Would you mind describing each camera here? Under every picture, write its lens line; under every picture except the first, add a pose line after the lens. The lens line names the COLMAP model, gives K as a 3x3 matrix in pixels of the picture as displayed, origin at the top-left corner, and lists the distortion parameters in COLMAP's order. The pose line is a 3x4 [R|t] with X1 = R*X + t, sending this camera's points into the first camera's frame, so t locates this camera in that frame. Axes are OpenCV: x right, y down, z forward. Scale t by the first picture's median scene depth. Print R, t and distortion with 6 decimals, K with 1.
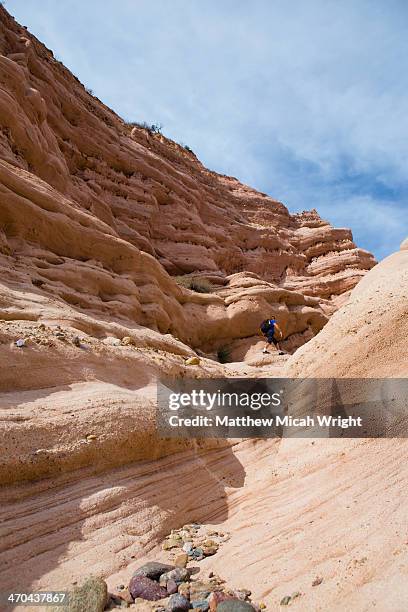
lens RADIAL K [[424.9, 0, 204.0], [0, 424.9, 306.0], [0, 0, 1]] dist [-0.105812, 0.094967]
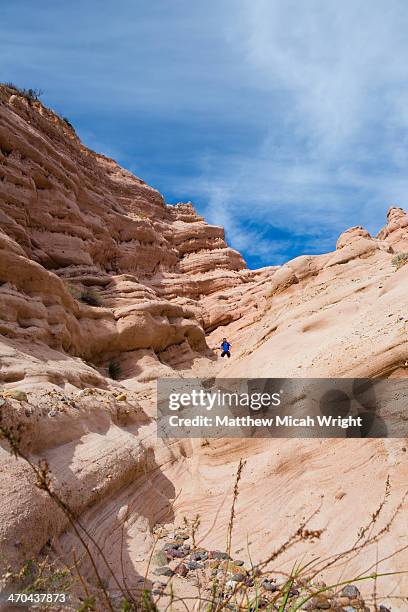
lens RADIAL K [[468.9, 0, 204.0], [0, 468.9, 306.0], [0, 0, 1]] dist [-0.070777, 0.008971]
pose [[0.944093, 0.078598, 0.320174, -0.061428], [-0.094107, 0.995007, 0.033233, -0.049732], [-0.315963, -0.061505, 0.946776, -0.088945]]
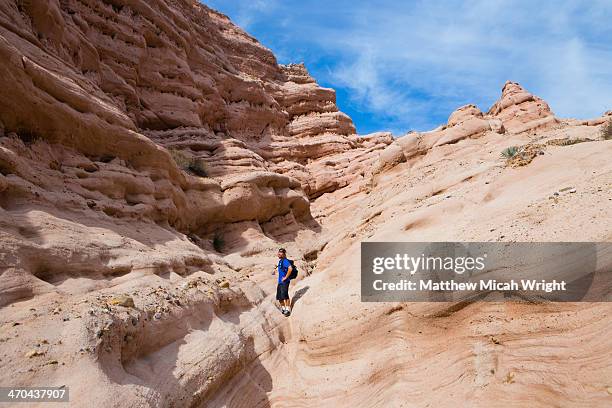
lens RADIAL K [[468.9, 0, 306.0], [0, 468.9, 204.0], [0, 0, 1]] dist [-0.070777, 0.008971]
pose [[0.941779, 0.102618, 0.320190, -0.064648], [-0.148631, 0.981252, 0.122690, -0.076269], [-0.301597, -0.163137, 0.939375, -0.089093]]
